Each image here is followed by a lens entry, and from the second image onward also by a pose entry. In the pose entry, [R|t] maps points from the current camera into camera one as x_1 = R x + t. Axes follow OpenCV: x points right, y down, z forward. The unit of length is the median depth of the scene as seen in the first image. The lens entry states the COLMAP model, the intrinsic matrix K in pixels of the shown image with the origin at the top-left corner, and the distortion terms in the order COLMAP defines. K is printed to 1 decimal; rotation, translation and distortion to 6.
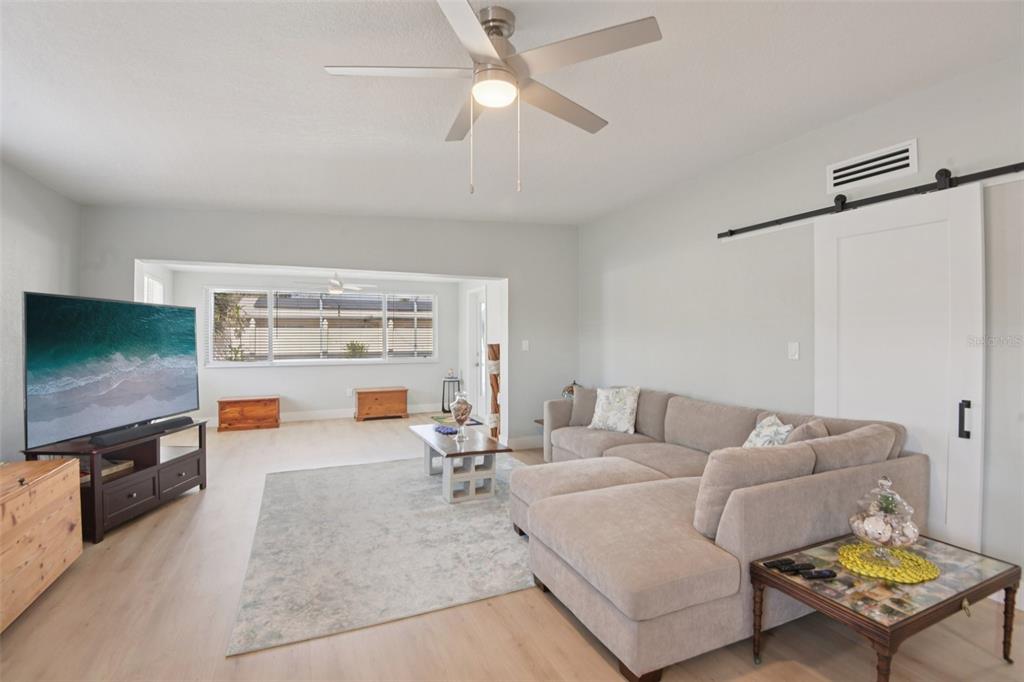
lens RADIAL K [[480.6, 0, 531.5], [0, 480.6, 327.5], [0, 0, 1]] dist [-0.036392, -0.002860]
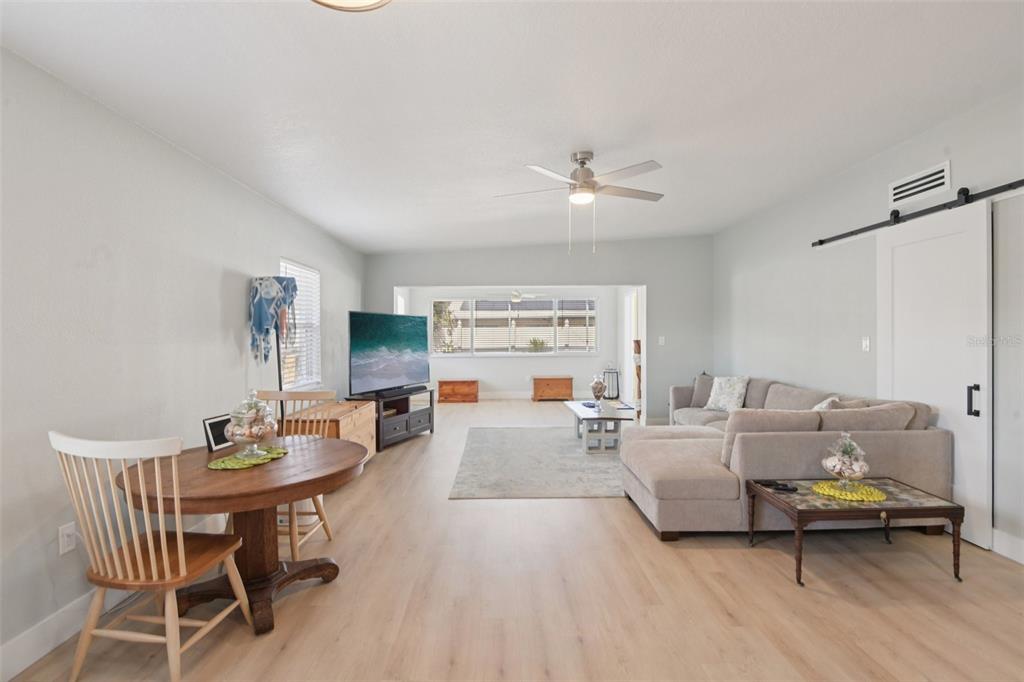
lens RADIAL K [[480.6, 0, 501.3], [0, 480.6, 329.8], [0, 0, 1]] dist [-0.036392, -0.002860]
pose [[0.903385, -0.008422, -0.428747, 0.206022], [0.012679, 0.999895, 0.007073, -0.004544], [0.428642, -0.011826, 0.903397, -0.359762]]
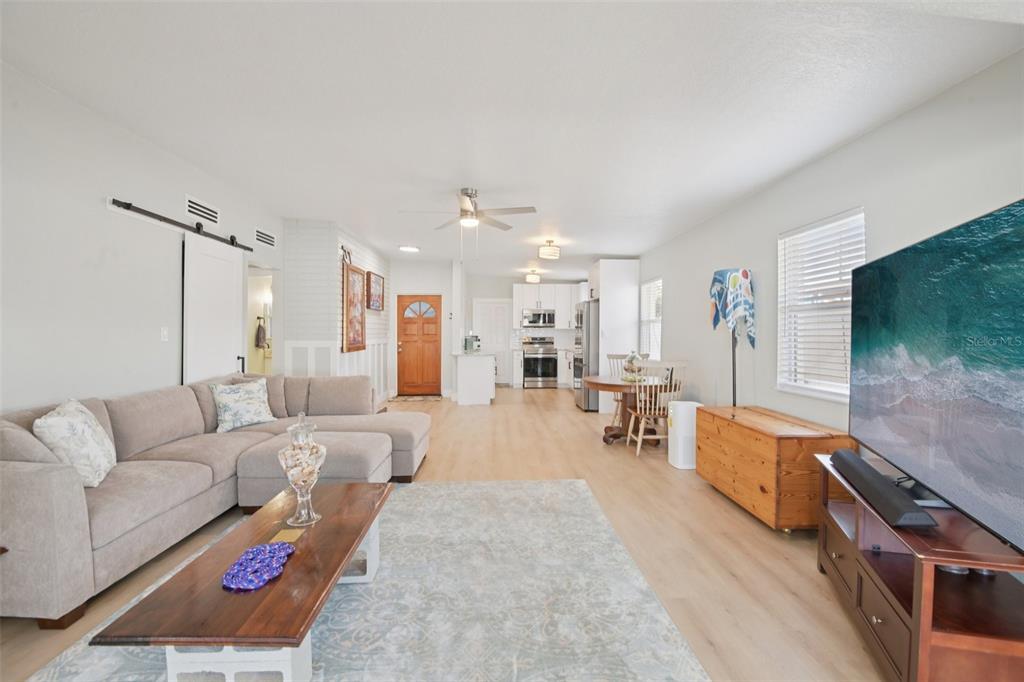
lens RADIAL K [[480.6, 0, 511.2], [0, 480.6, 335.8], [0, 0, 1]] dist [-0.036392, -0.002860]
pose [[-0.924016, -0.011748, 0.382174, -0.620048], [-0.015685, 0.999851, -0.007190, 0.050131], [-0.382033, -0.012638, -0.924062, 1.530162]]
